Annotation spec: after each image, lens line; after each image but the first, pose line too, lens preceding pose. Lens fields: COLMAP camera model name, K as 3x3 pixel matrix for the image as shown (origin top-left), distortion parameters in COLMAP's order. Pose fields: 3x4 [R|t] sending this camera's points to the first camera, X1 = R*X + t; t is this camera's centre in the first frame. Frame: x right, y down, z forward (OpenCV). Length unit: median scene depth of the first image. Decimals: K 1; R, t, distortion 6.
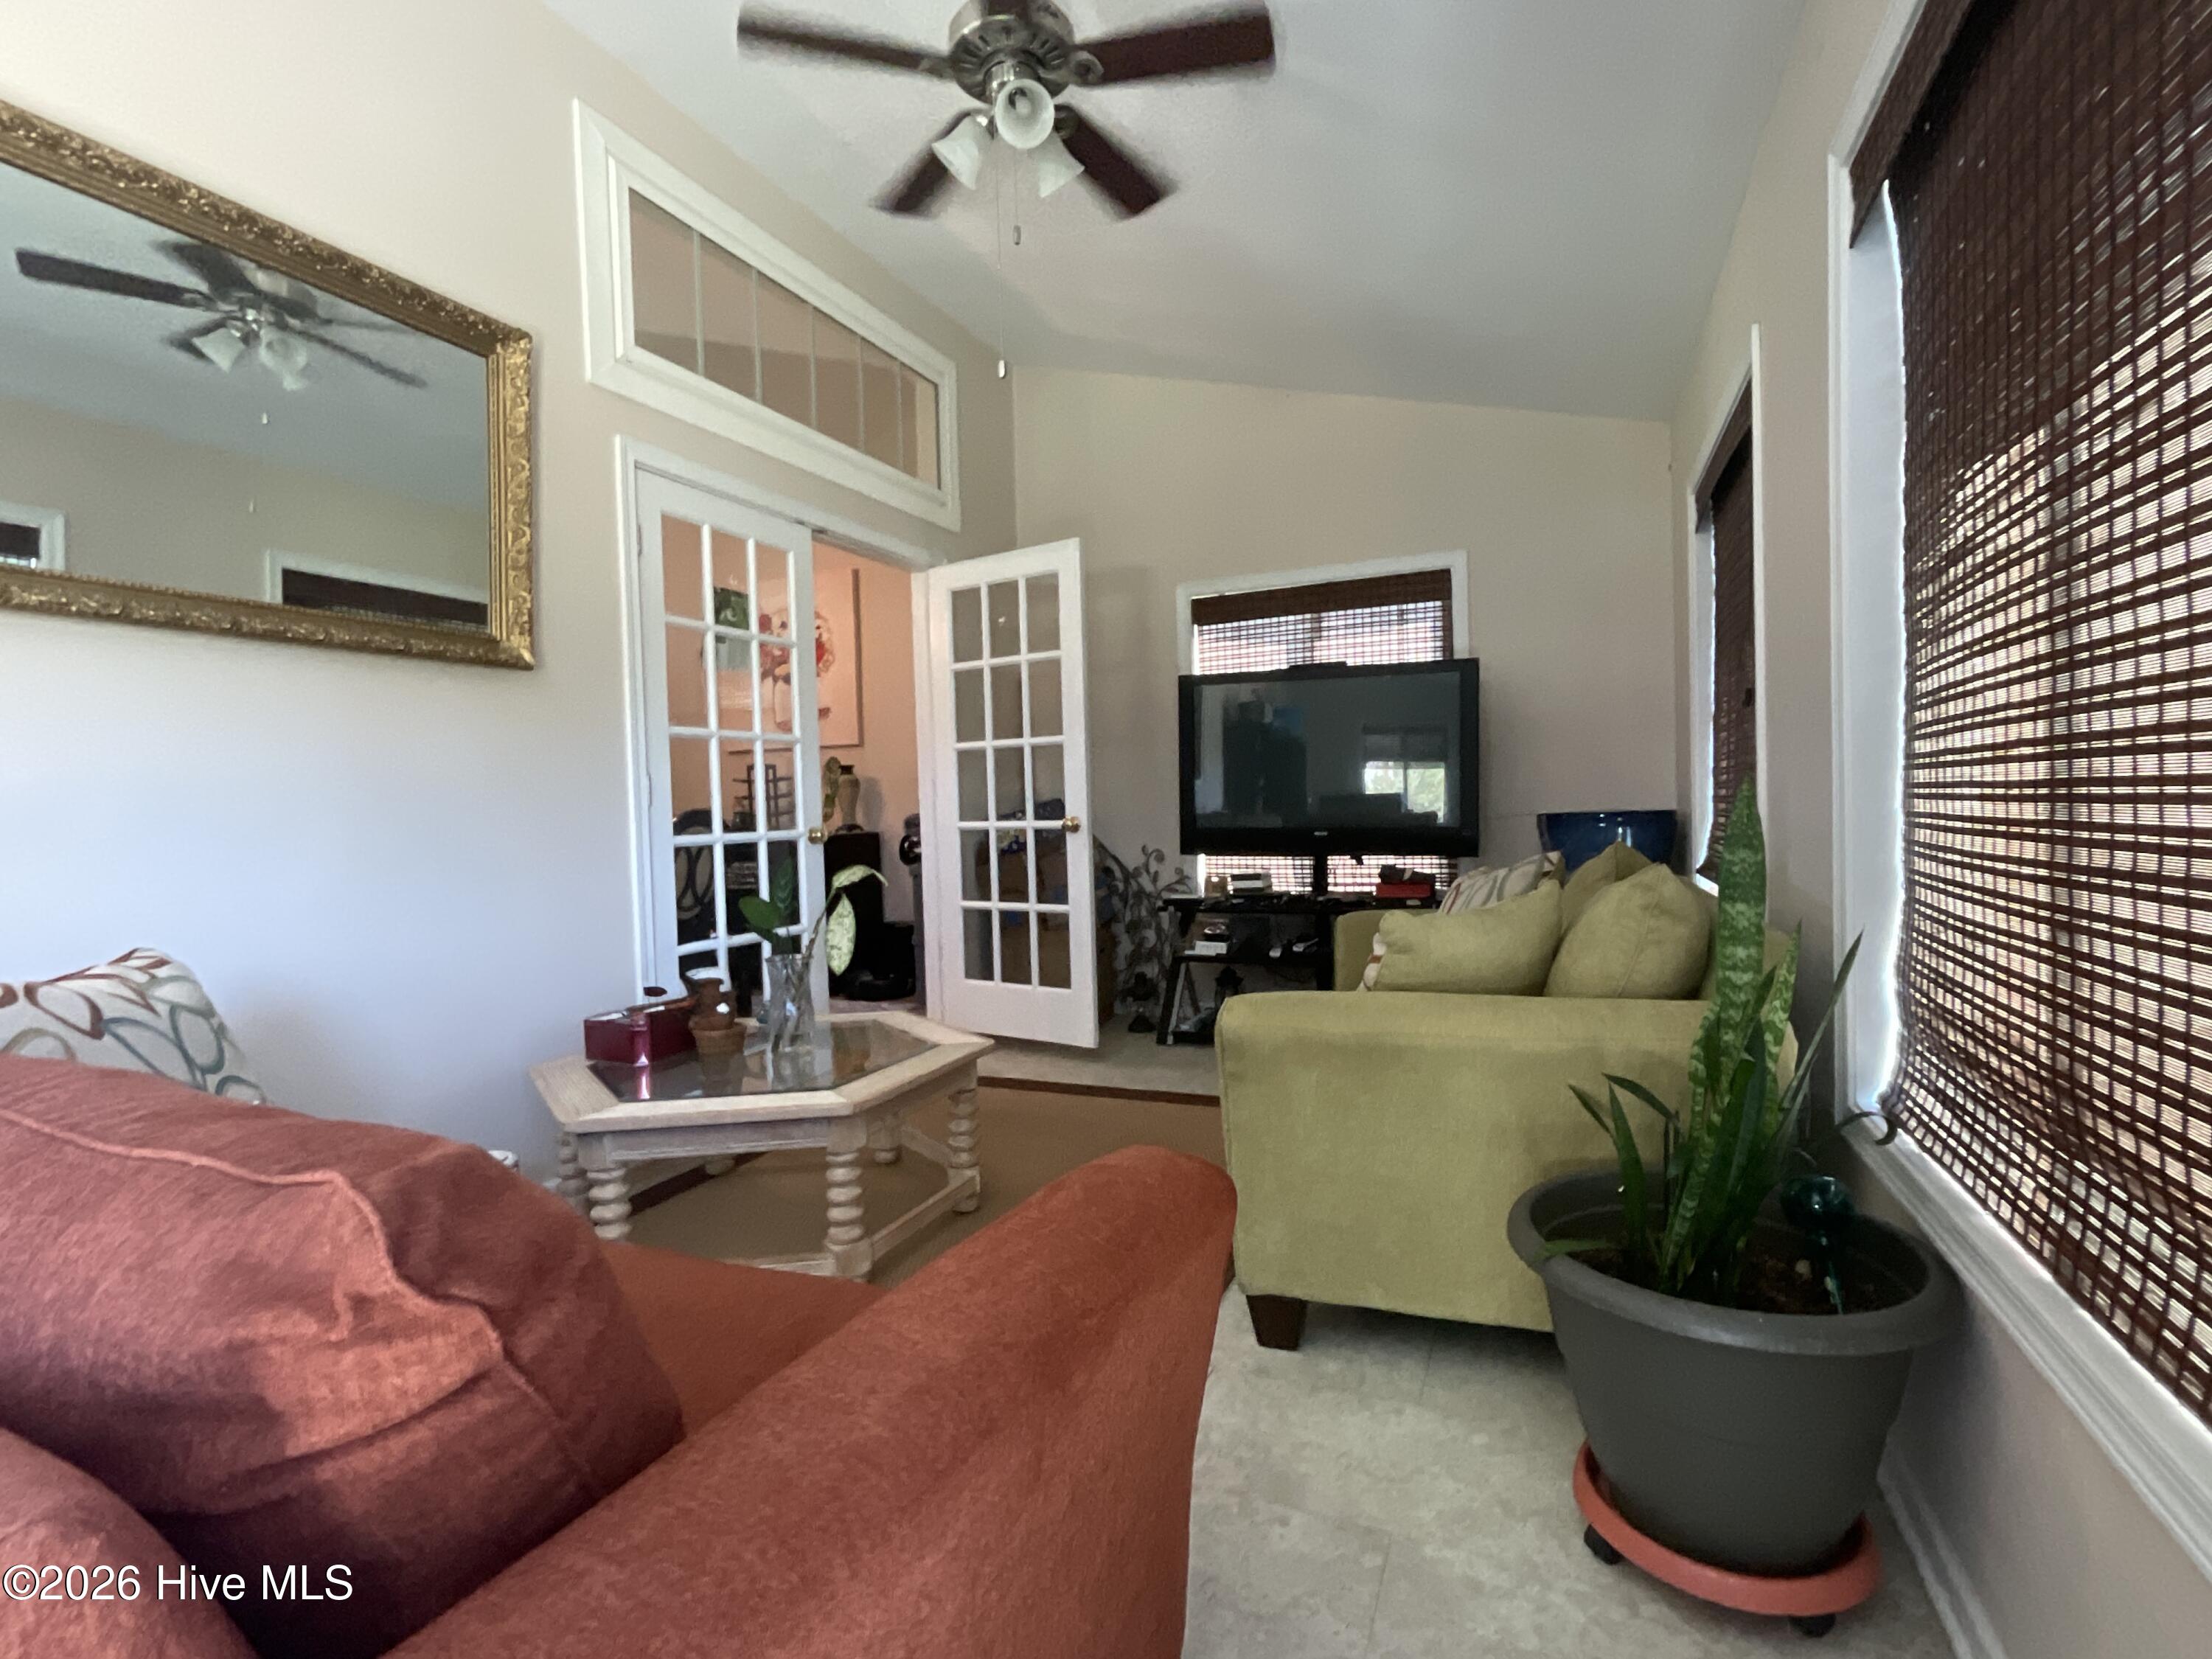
lens RADIAL K [[1049.5, 0, 1106.0], [0, 1049.5, 829.5], [0, 0, 1]] dist [-0.000022, -0.000006]
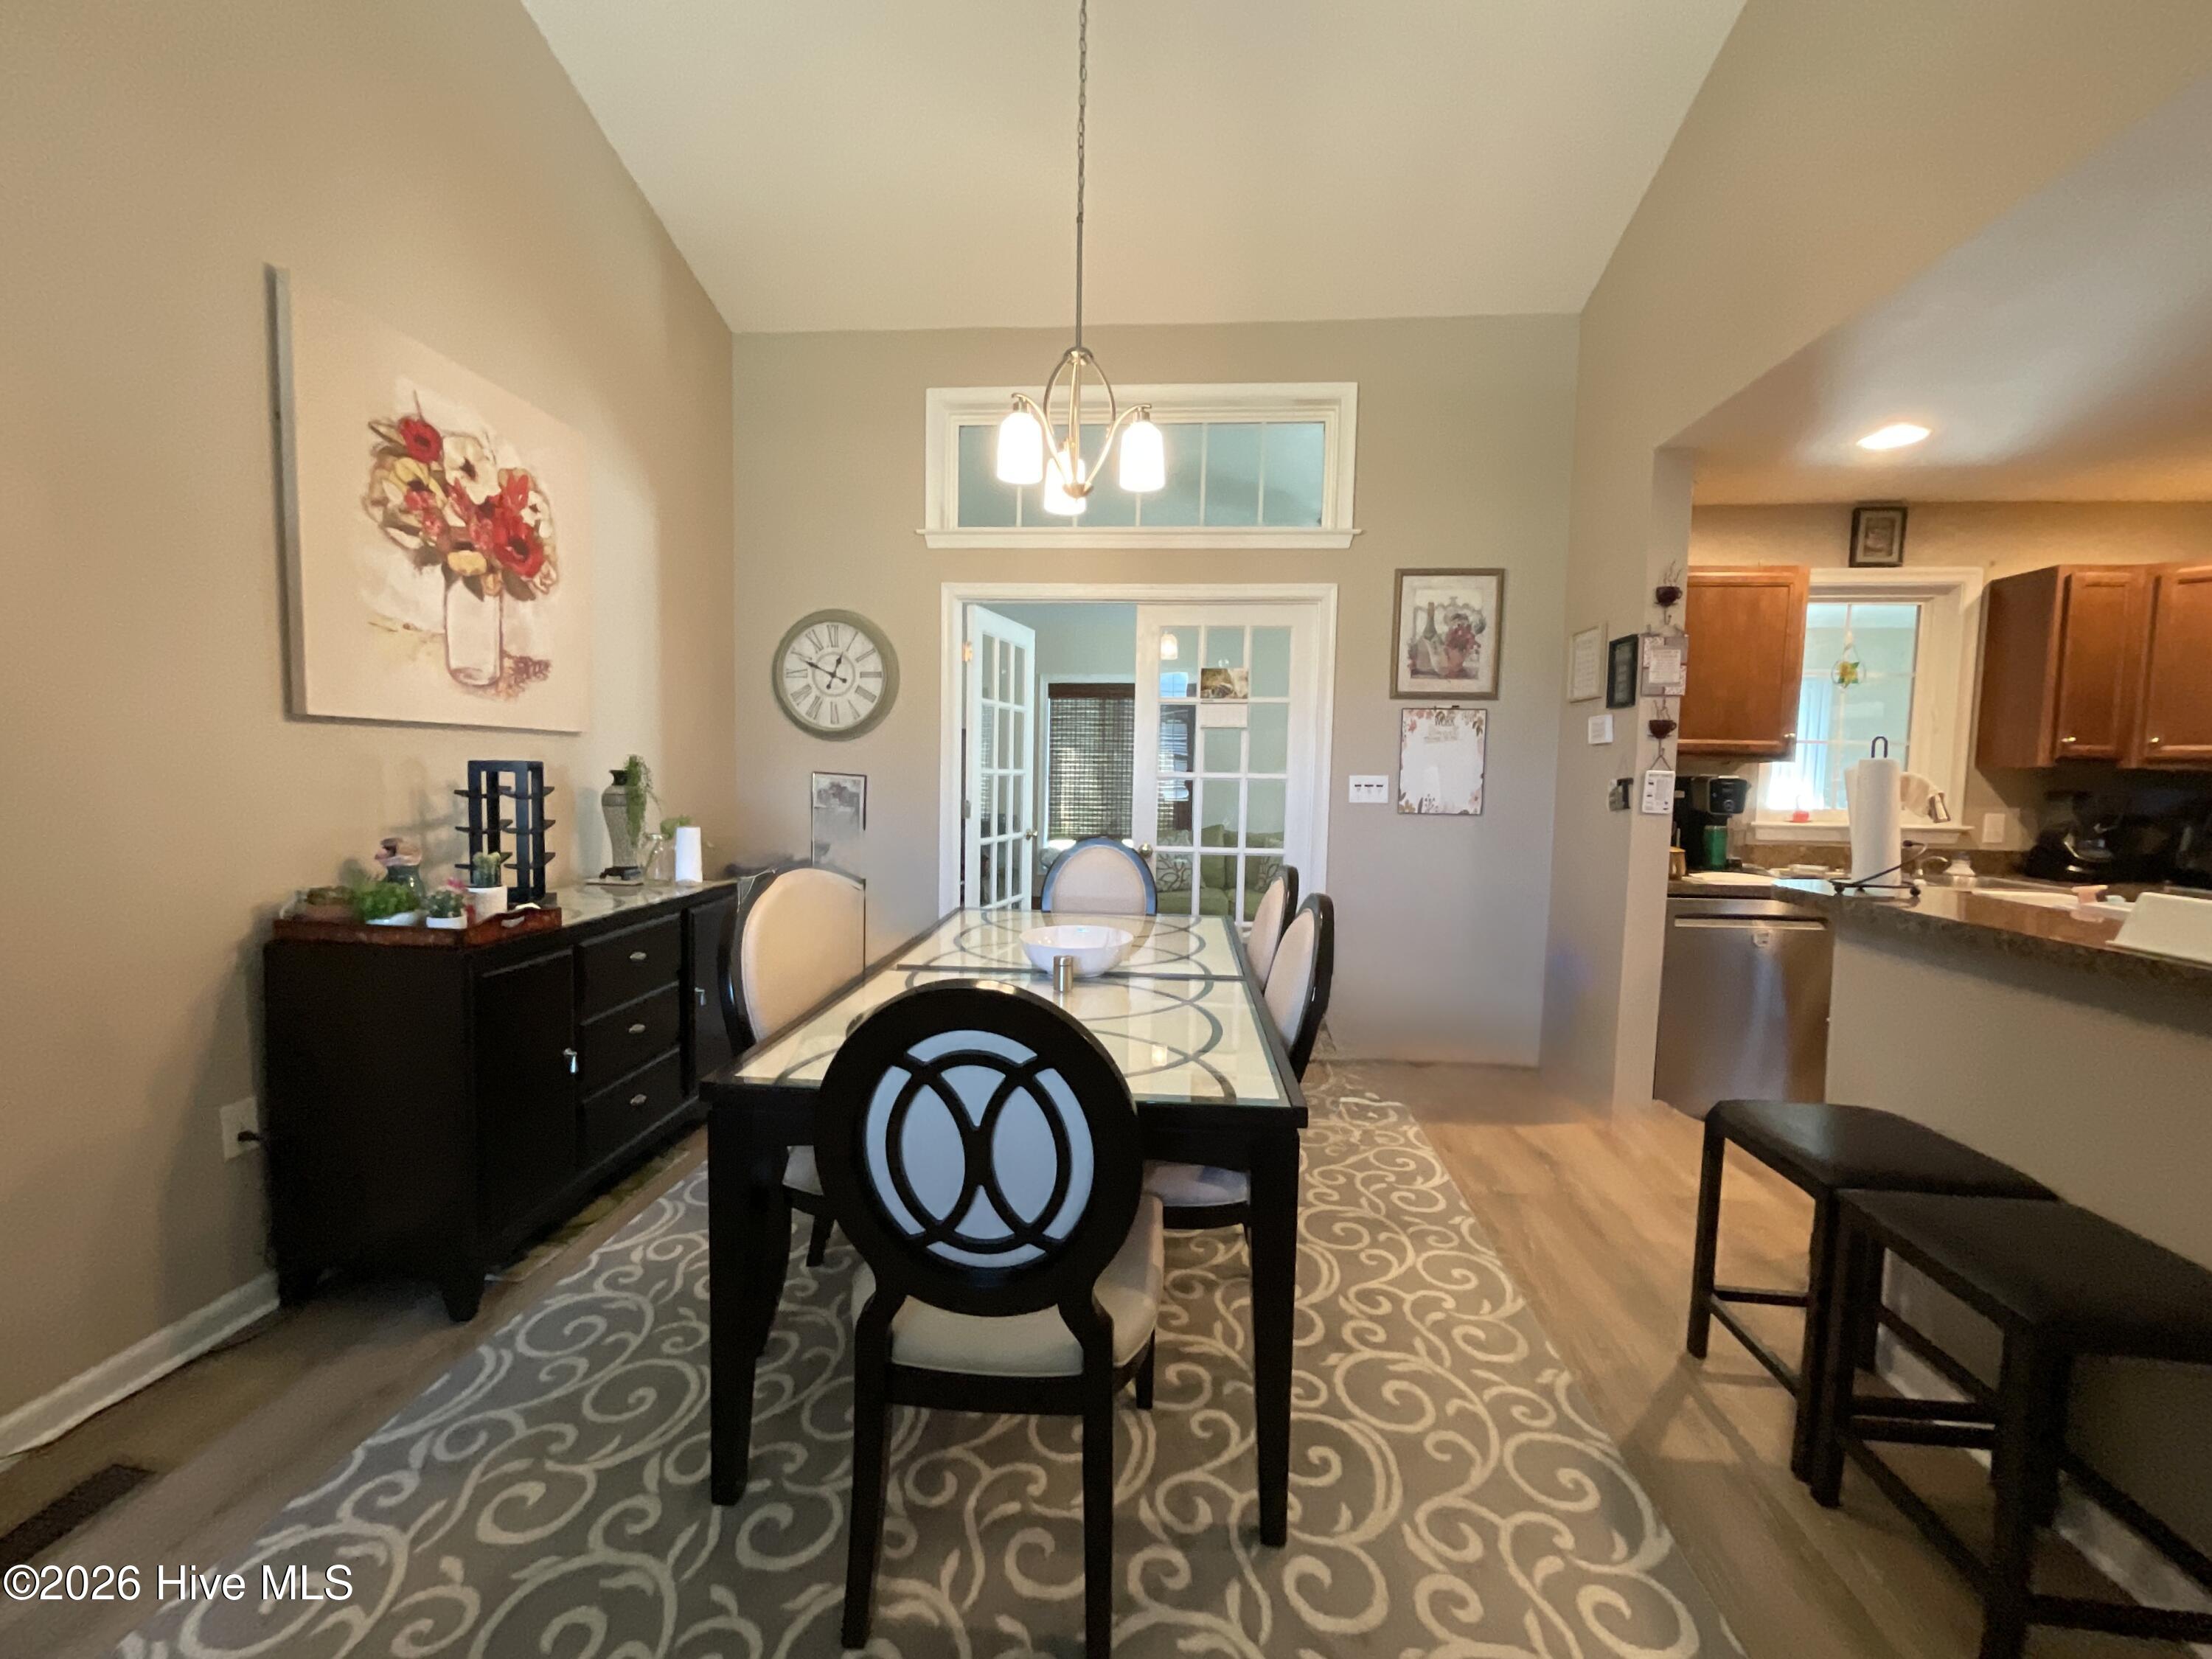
lens RADIAL K [[896.6, 0, 1107.9], [0, 896.6, 824.8], [0, 0, 1]] dist [0.000442, 0.000460]
pose [[-0.318440, -0.042080, 0.947008, -0.817892], [0.015506, 0.998649, 0.049589, -0.049594], [-0.947816, 0.030475, -0.317358, 0.882650]]
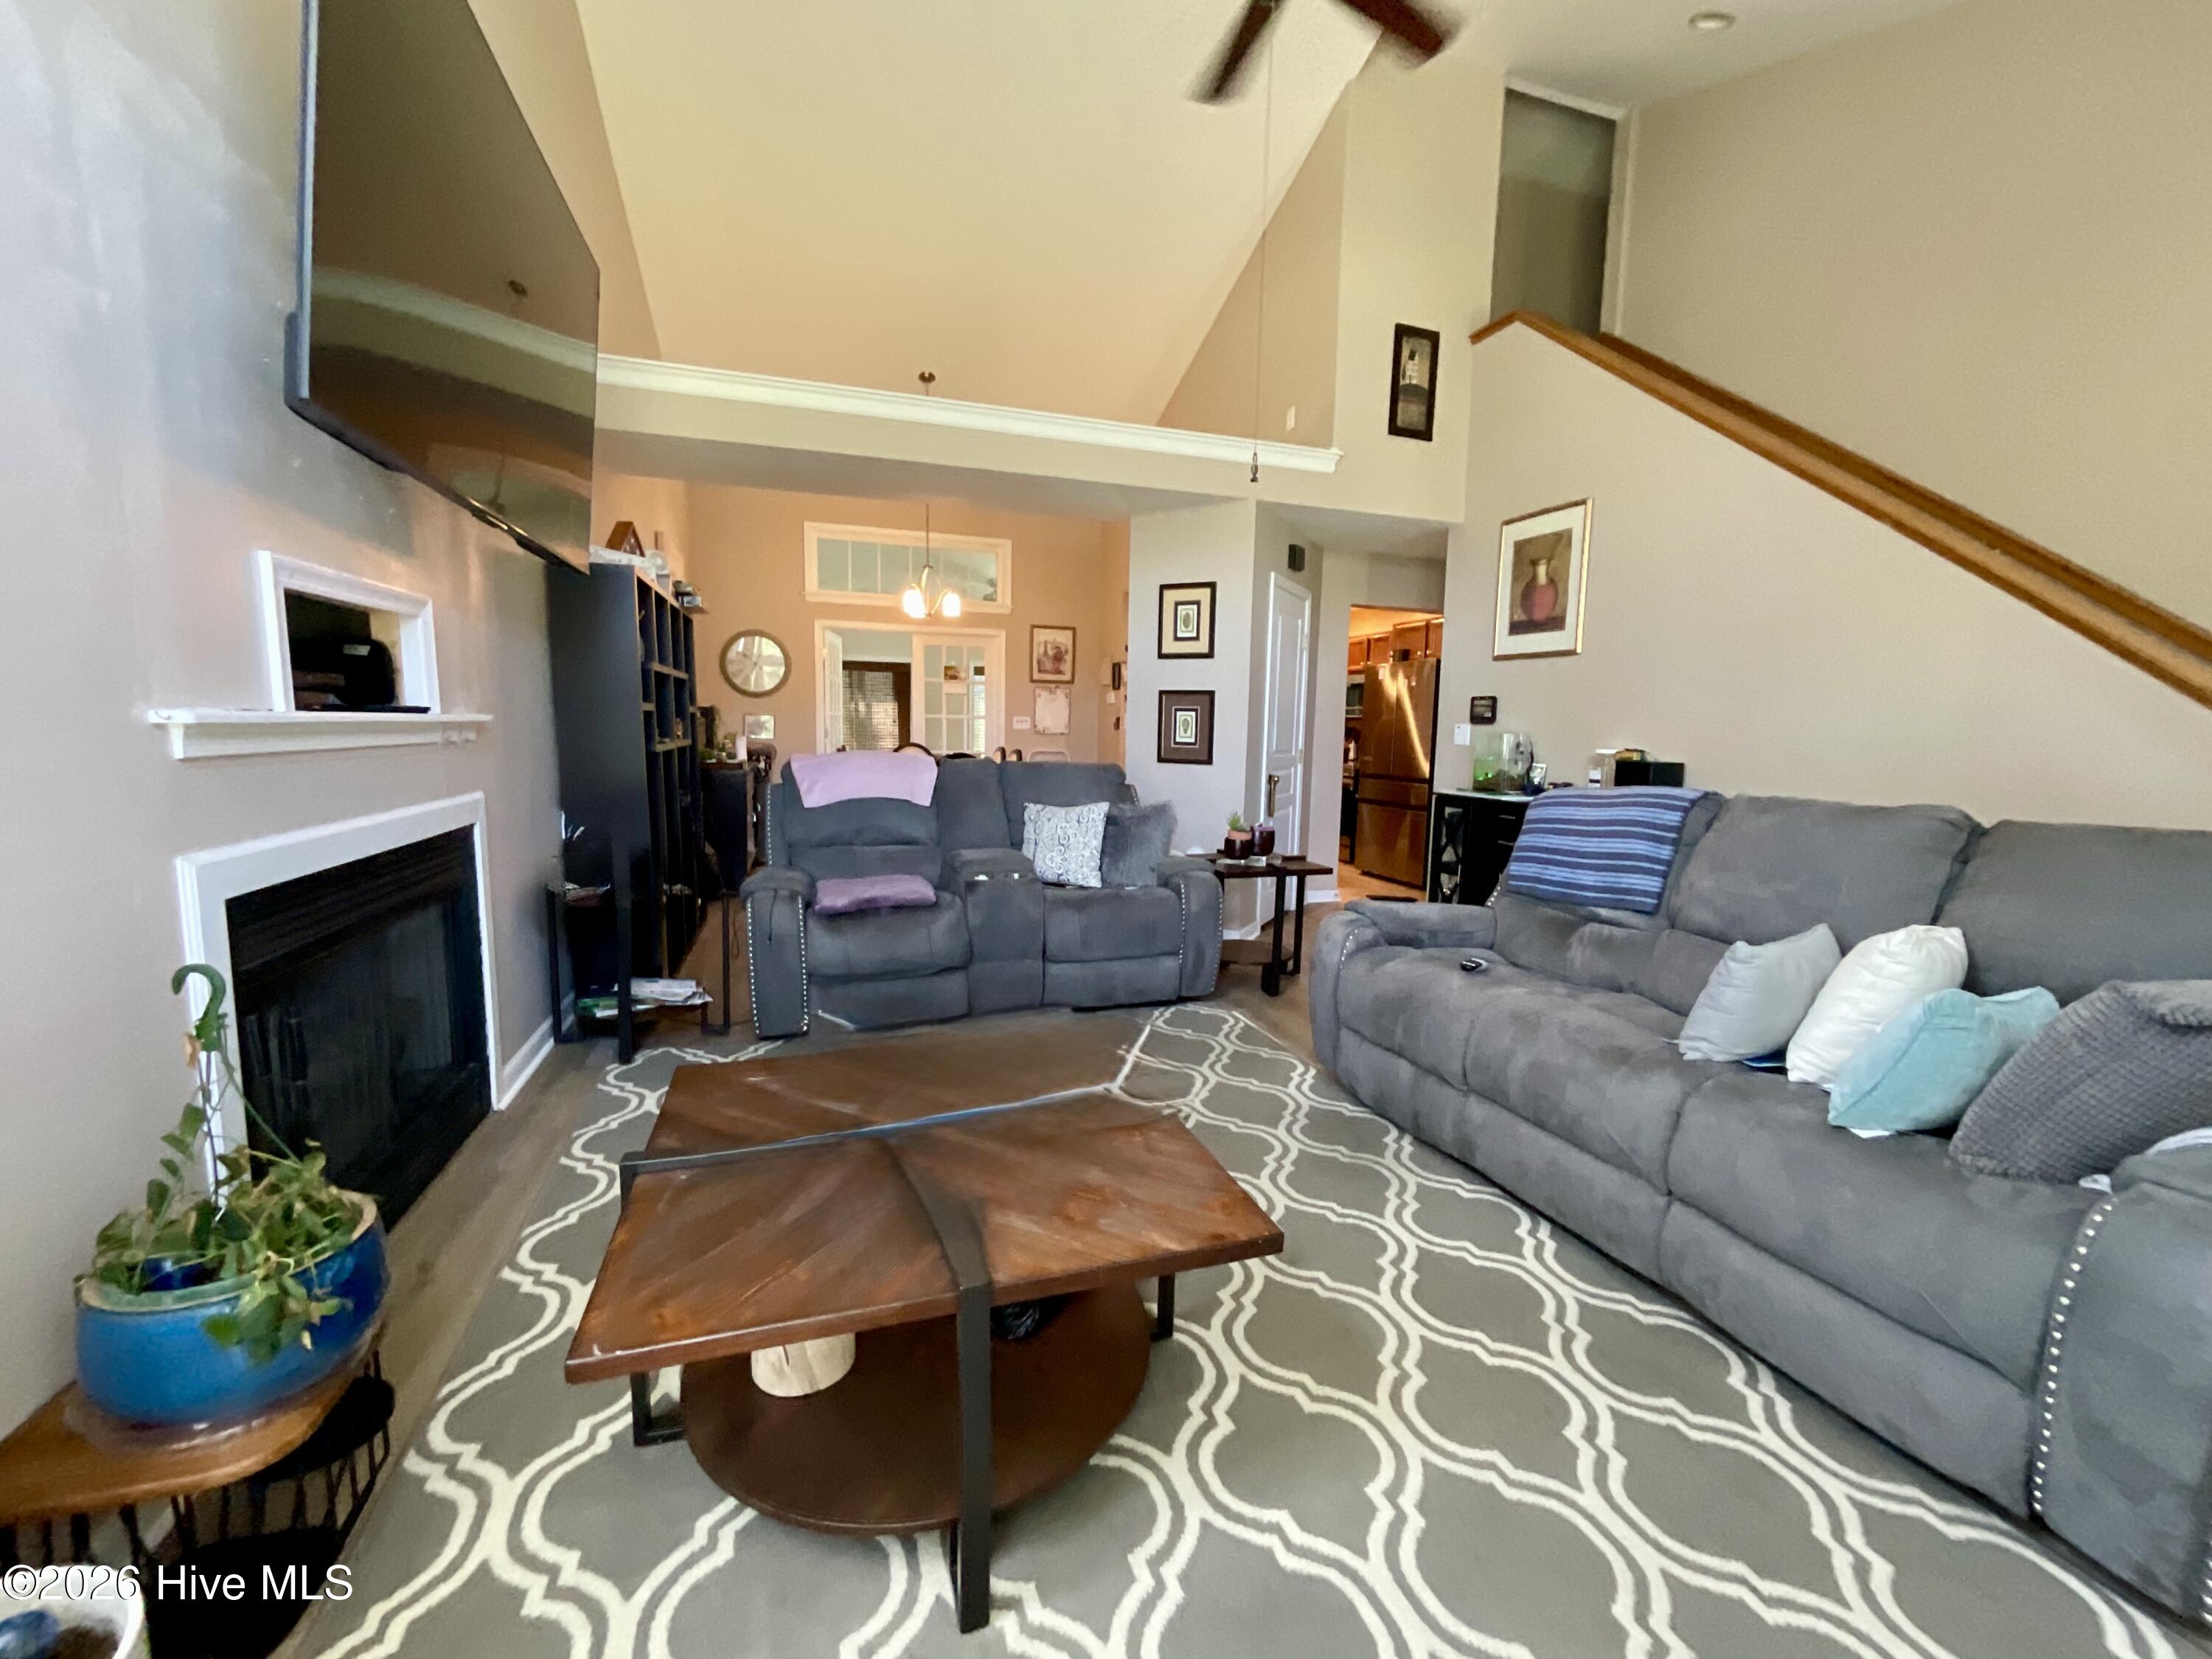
lens RADIAL K [[896.6, 0, 1107.9], [0, 896.6, 824.8], [0, 0, 1]] dist [0.000442, 0.000460]
pose [[-0.671994, -0.066010, 0.737608, -1.436825], [0.018400, 0.994224, 0.105737, -0.027311], [-0.740328, 0.084627, -0.666898, 1.374768]]
